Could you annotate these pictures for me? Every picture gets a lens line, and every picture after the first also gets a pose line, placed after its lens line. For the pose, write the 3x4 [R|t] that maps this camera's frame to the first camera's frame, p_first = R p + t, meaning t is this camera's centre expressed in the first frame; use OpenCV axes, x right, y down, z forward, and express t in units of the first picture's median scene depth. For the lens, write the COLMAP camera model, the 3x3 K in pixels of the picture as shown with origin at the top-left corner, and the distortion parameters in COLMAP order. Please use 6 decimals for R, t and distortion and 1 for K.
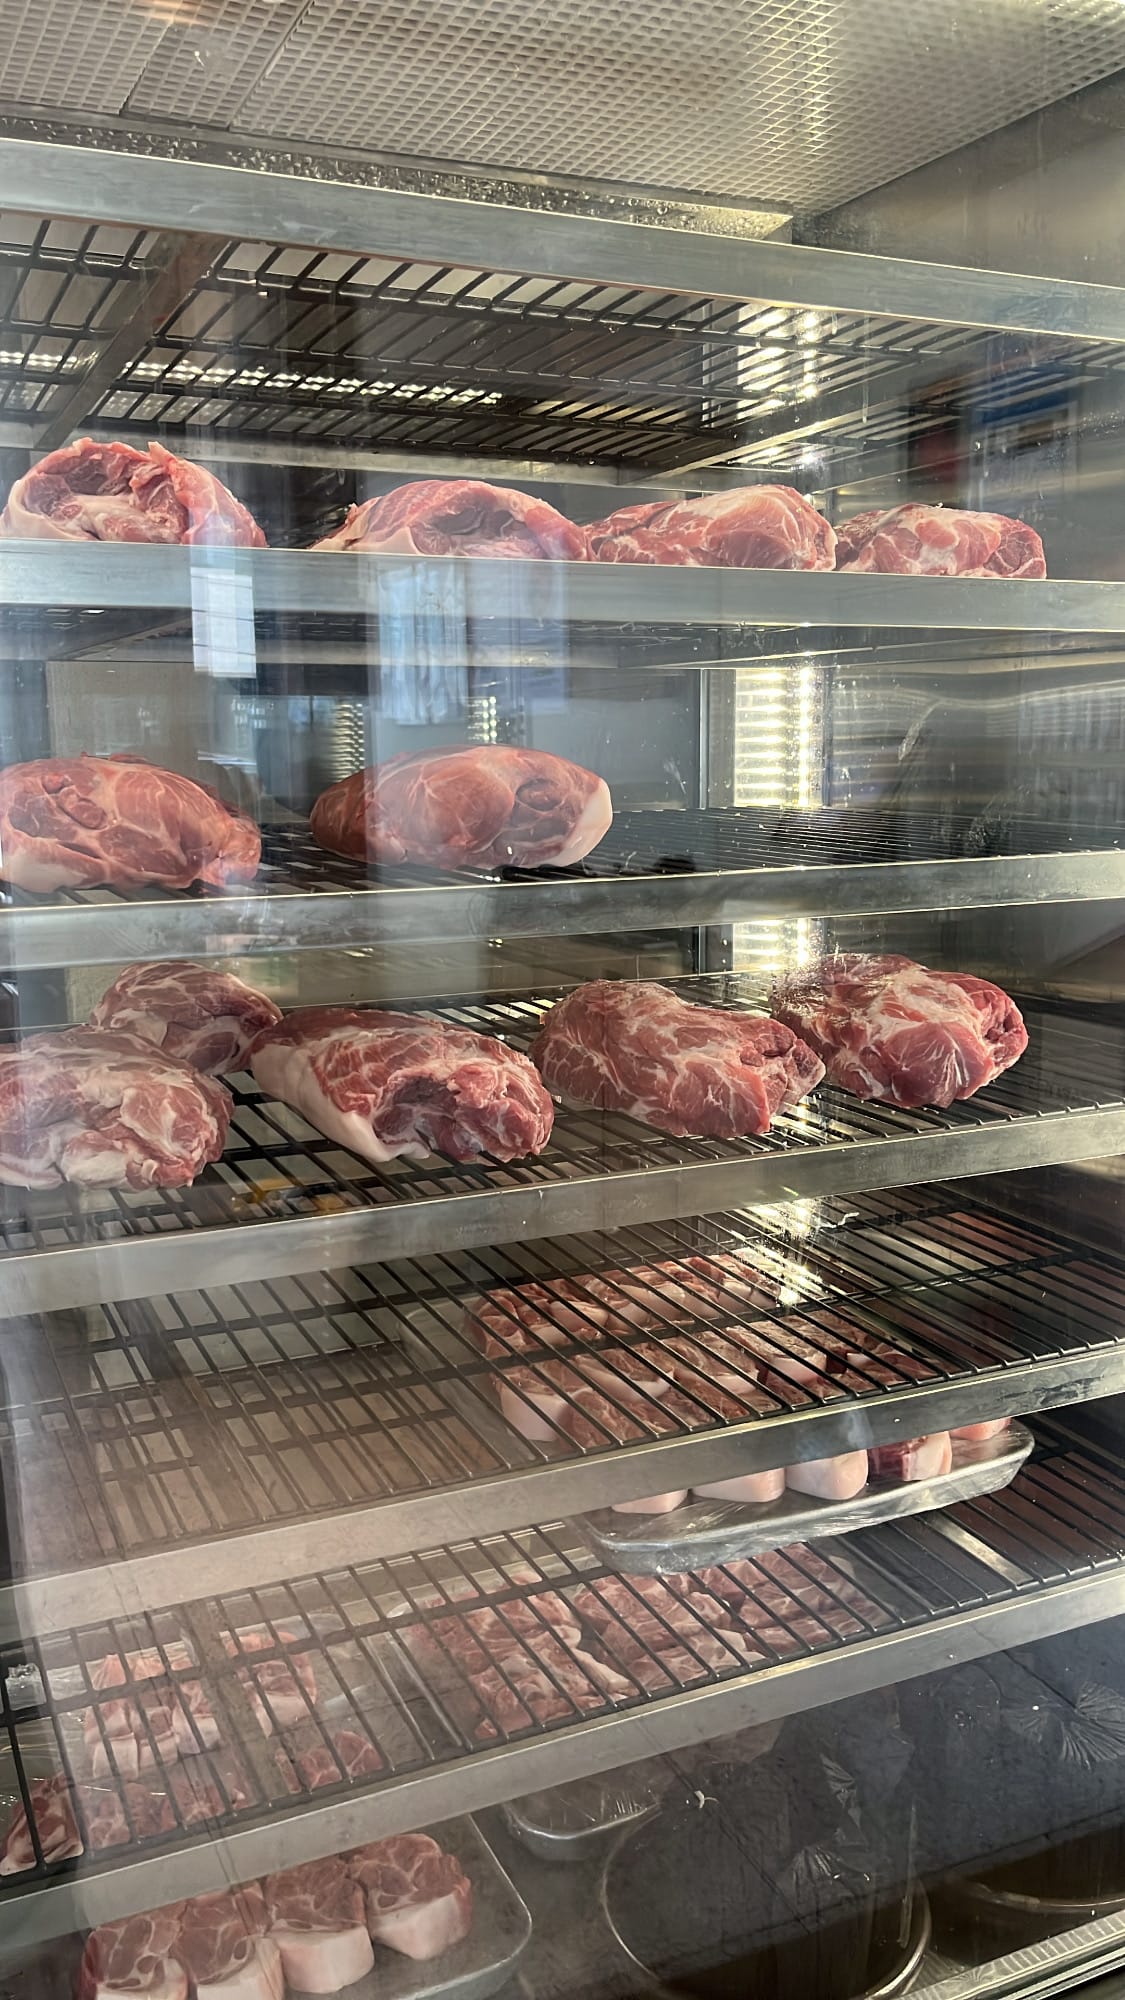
lens RADIAL K [[1620.3, 0, 559.2], [0, 1620.3, 1005.0], [0, 0, 1]] dist [0.053830, 0.000646]
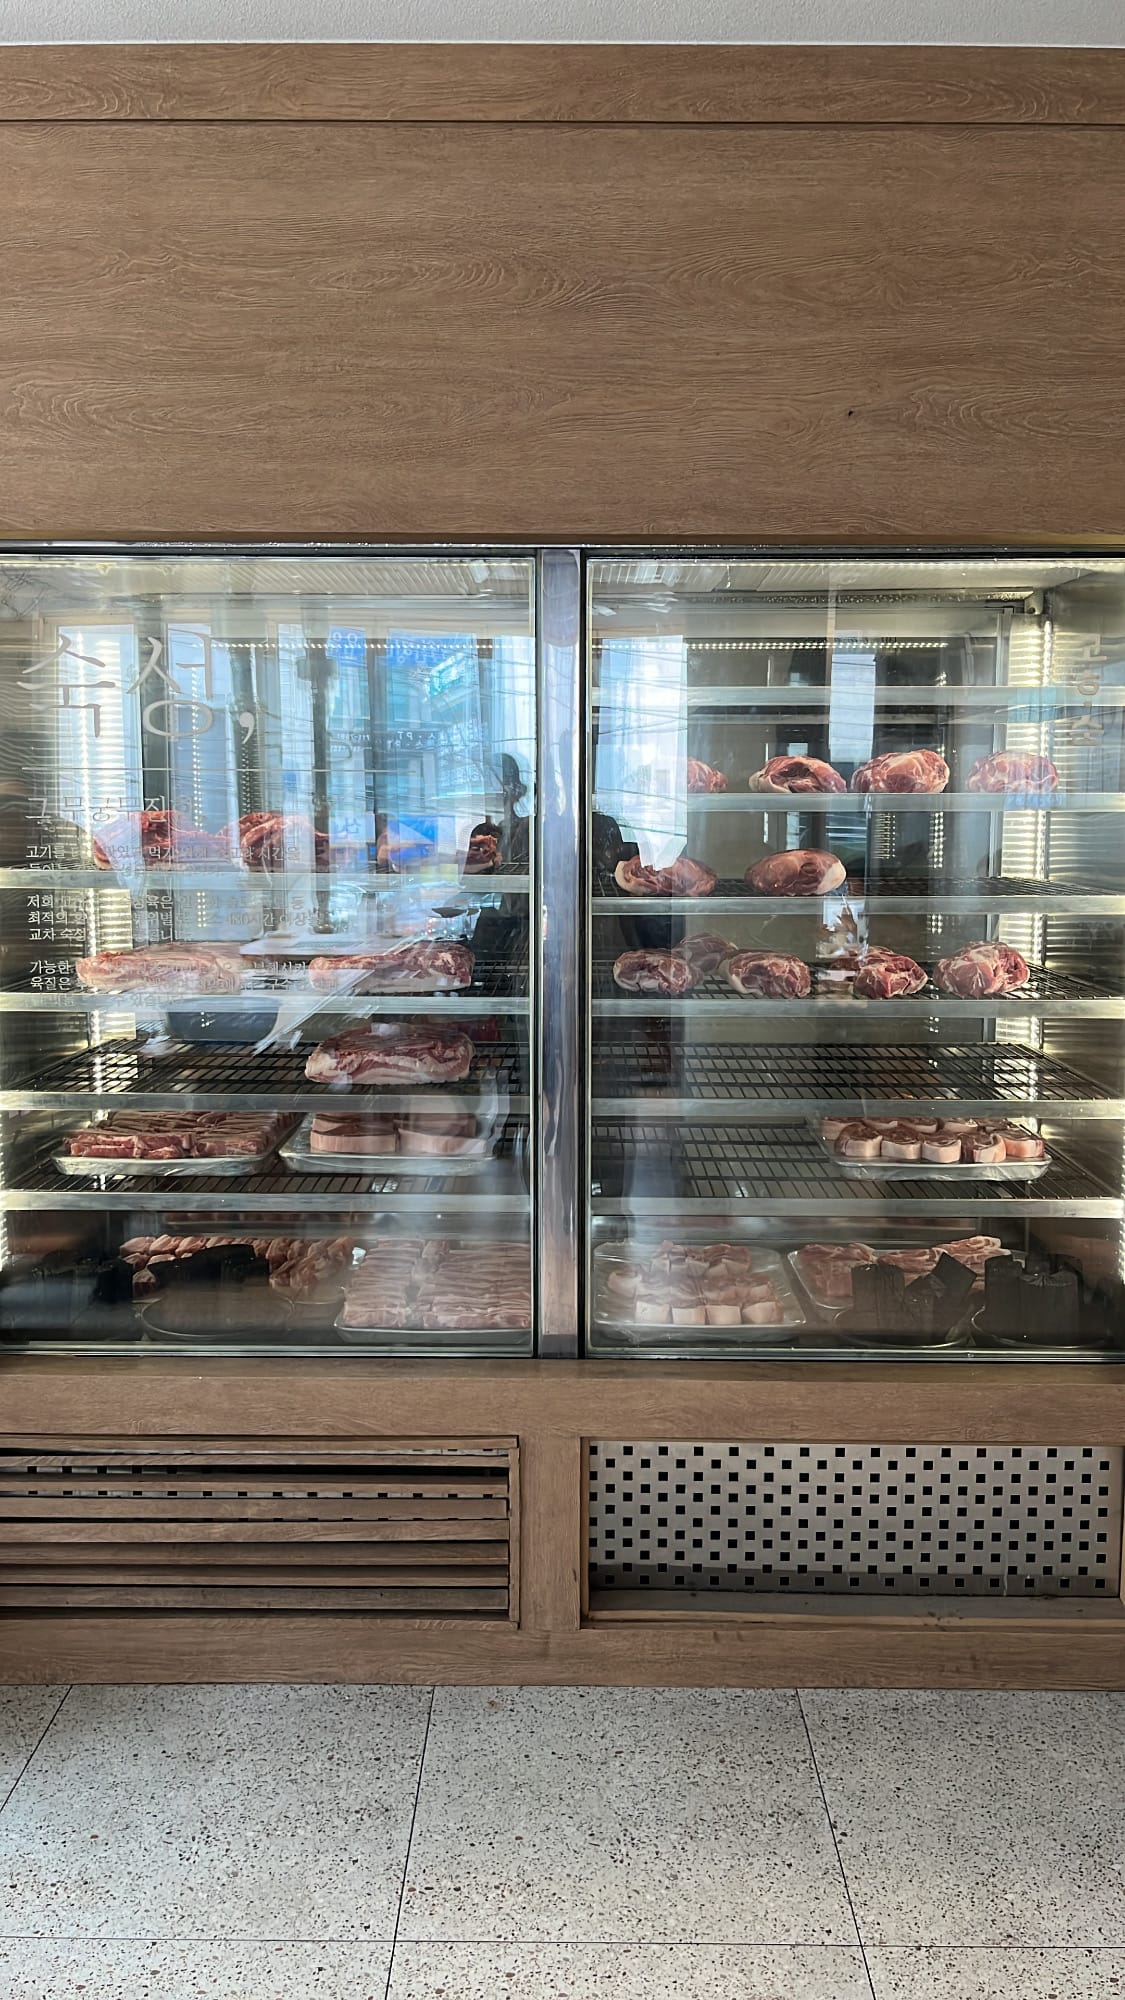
lens RADIAL K [[1620.3, 0, 561.8], [0, 1620.3, 1000.3], [0, 0, 1]] dist [0.053830, 0.000646]
pose [[0.886642, 0.061475, -0.458353, 0.908700], [-0.081714, 0.996356, -0.024436, 0.201775], [0.455181, 0.059120, 0.888434, -1.678932]]
